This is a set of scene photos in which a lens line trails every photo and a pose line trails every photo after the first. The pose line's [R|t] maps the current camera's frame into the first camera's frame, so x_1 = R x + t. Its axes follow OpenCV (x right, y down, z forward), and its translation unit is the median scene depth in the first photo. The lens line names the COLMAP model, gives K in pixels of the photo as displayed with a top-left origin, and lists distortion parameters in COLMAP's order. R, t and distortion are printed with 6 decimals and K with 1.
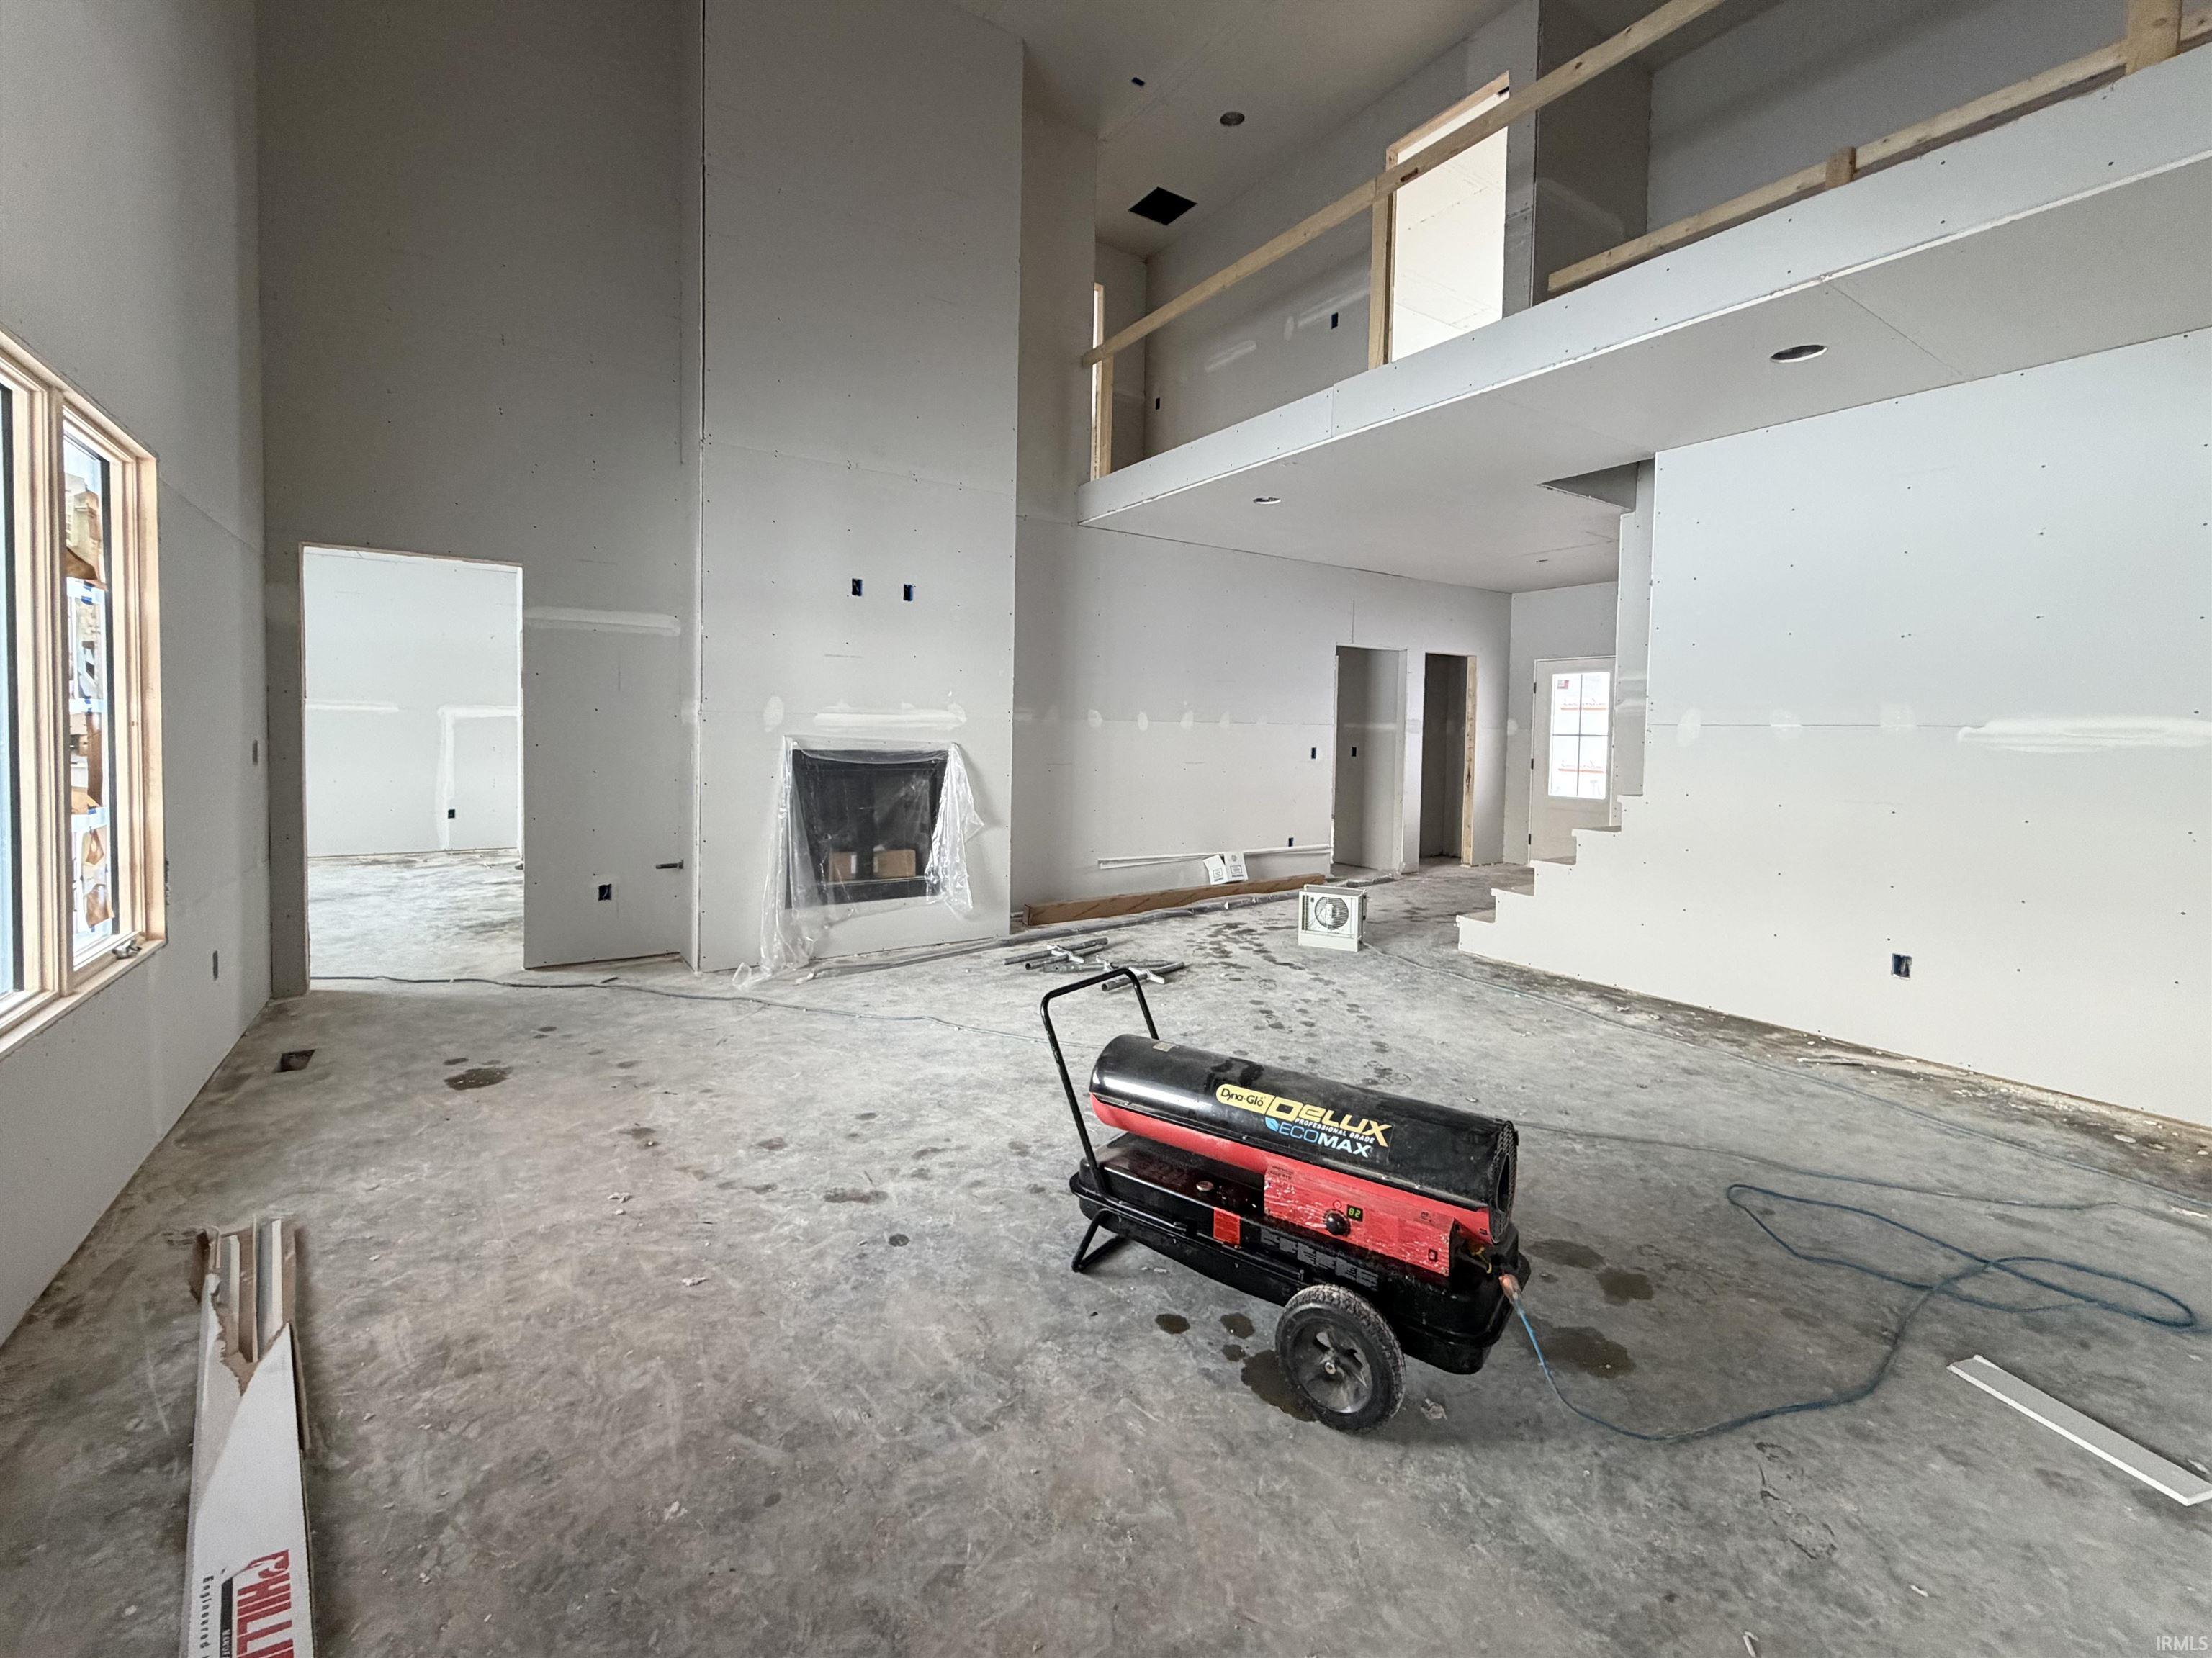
lens RADIAL K [[877.0, 0, 1113.6], [0, 877.0, 830.2], [0, 0, 1]] dist [0.001684, 0.000225]
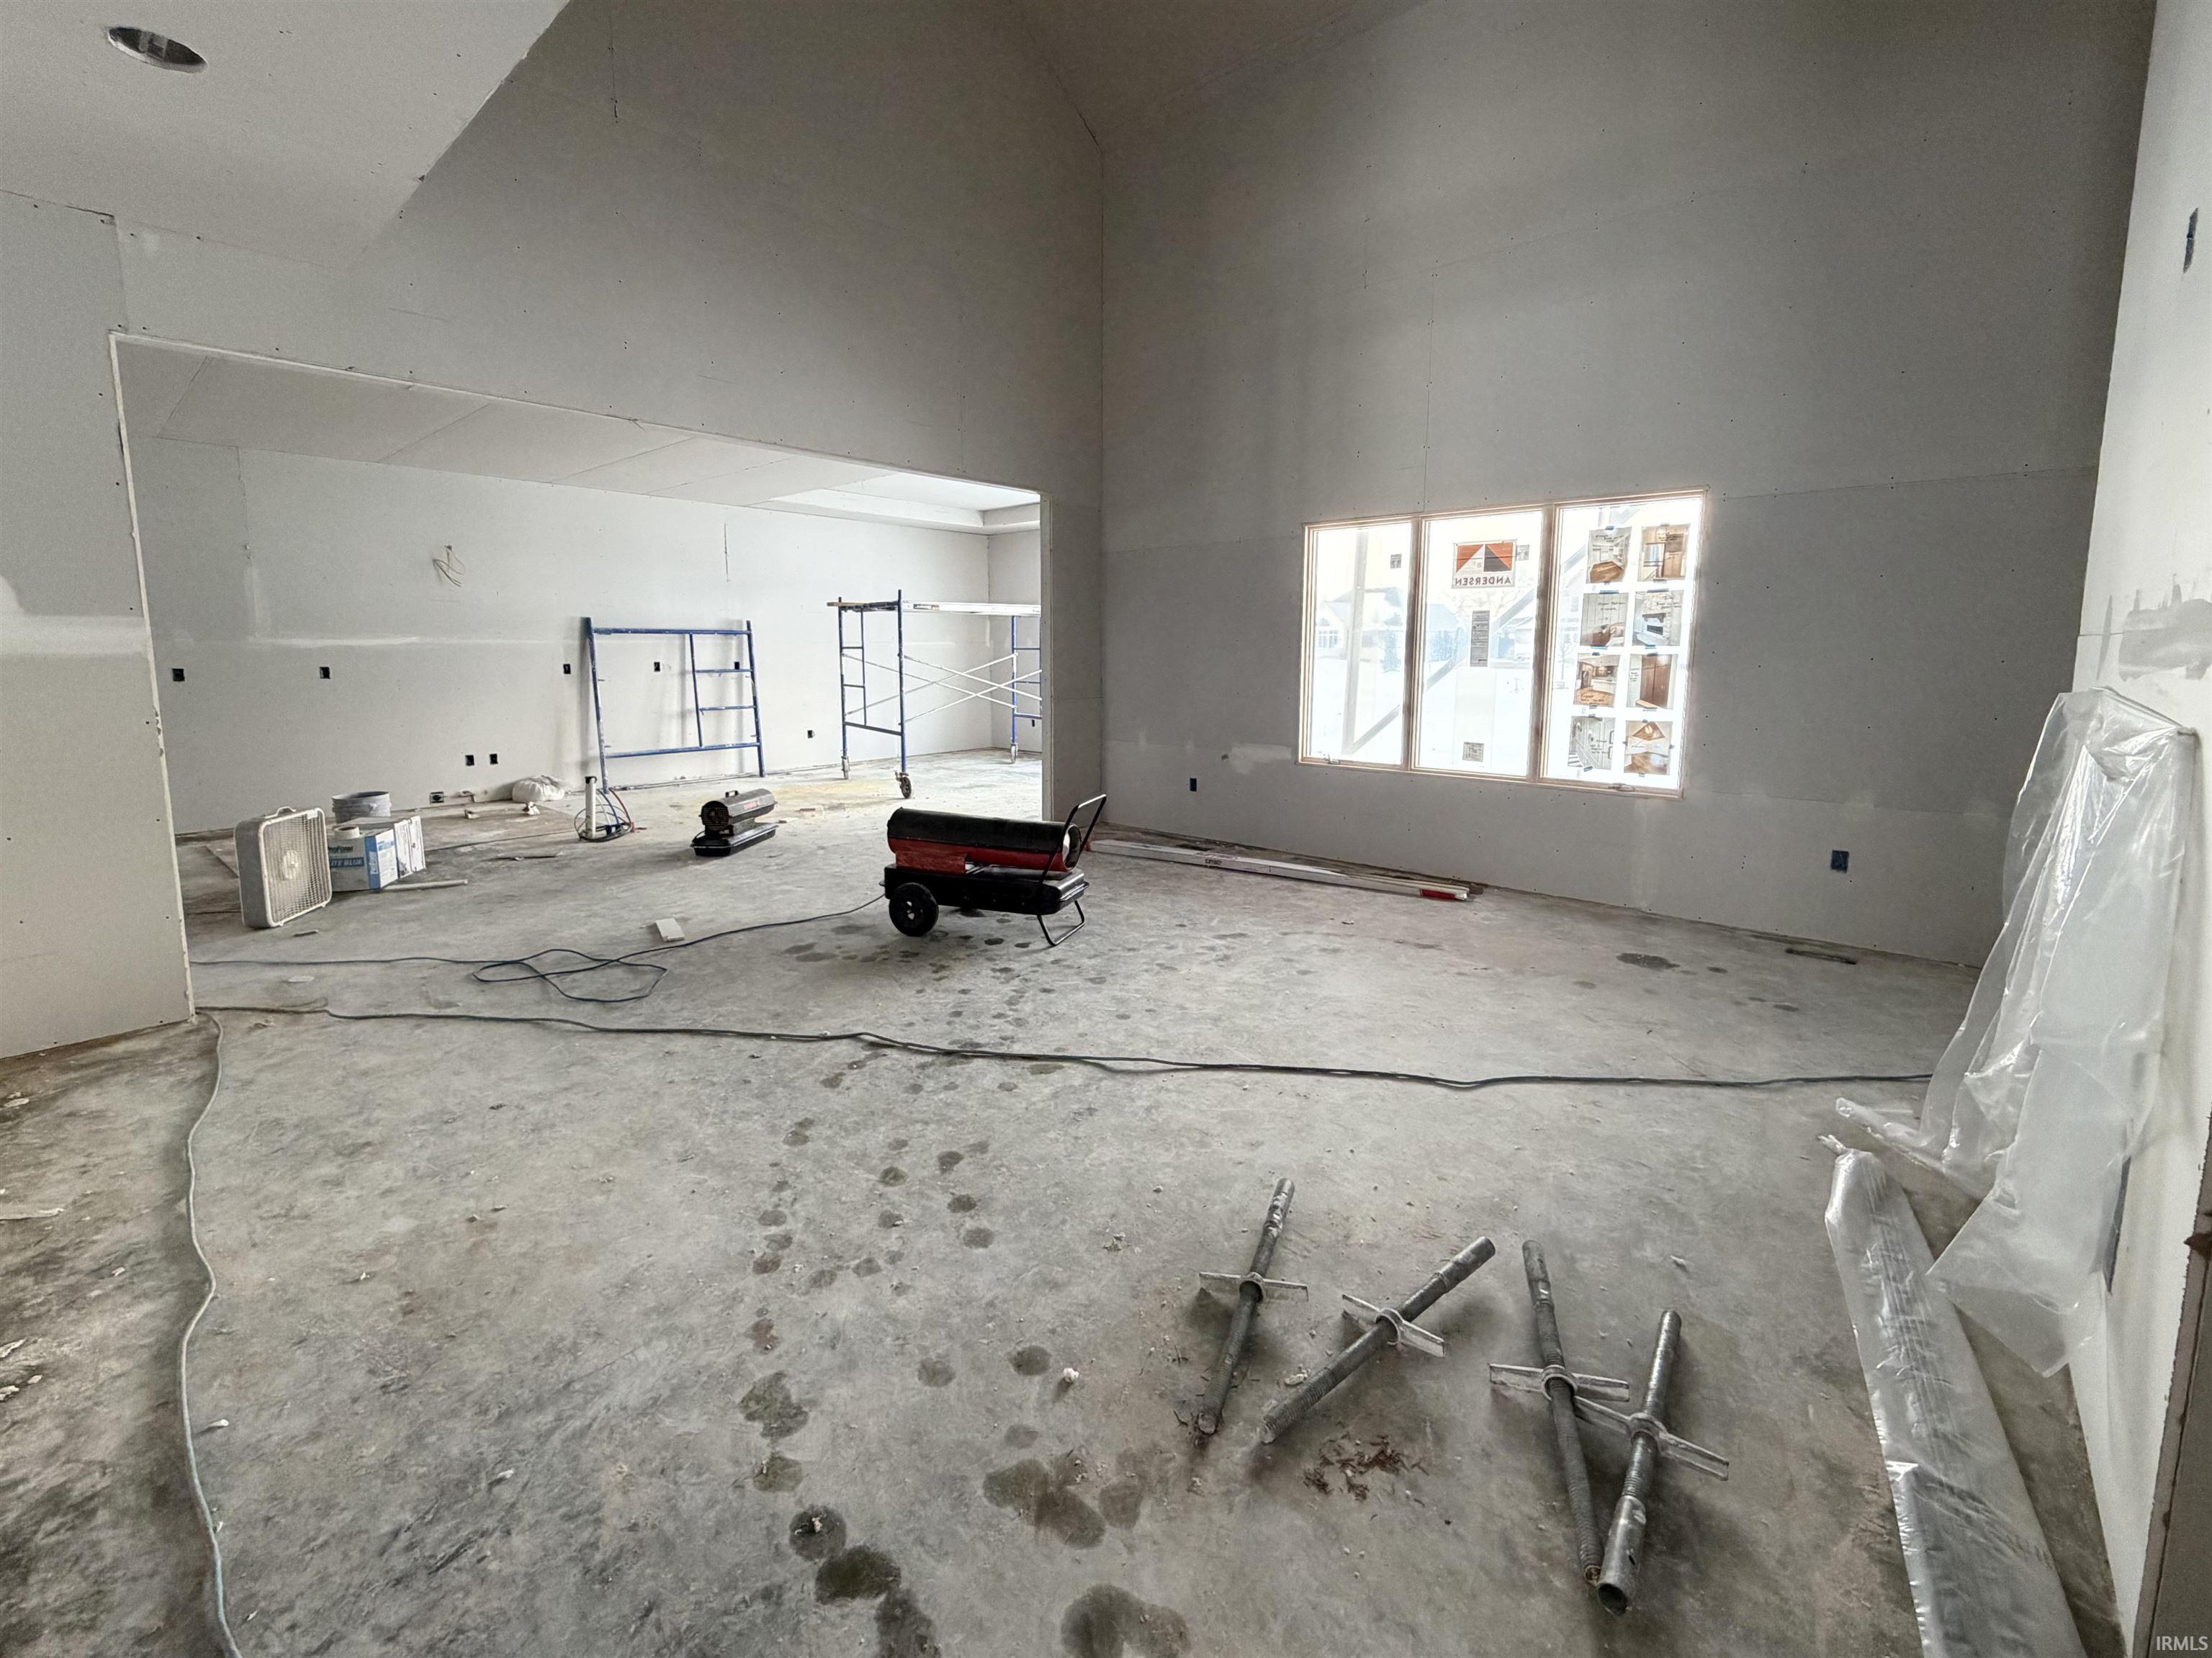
lens RADIAL K [[877.0, 0, 1113.9], [0, 877.0, 825.5], [0, 0, 1]] dist [0.001684, 0.000225]
pose [[-0.961092, 0.038063, -0.273595, 0.300374], [-0.048395, 0.951939, 0.302439, -0.227609], [0.271957, 0.303912, -0.913059, 1.932775]]
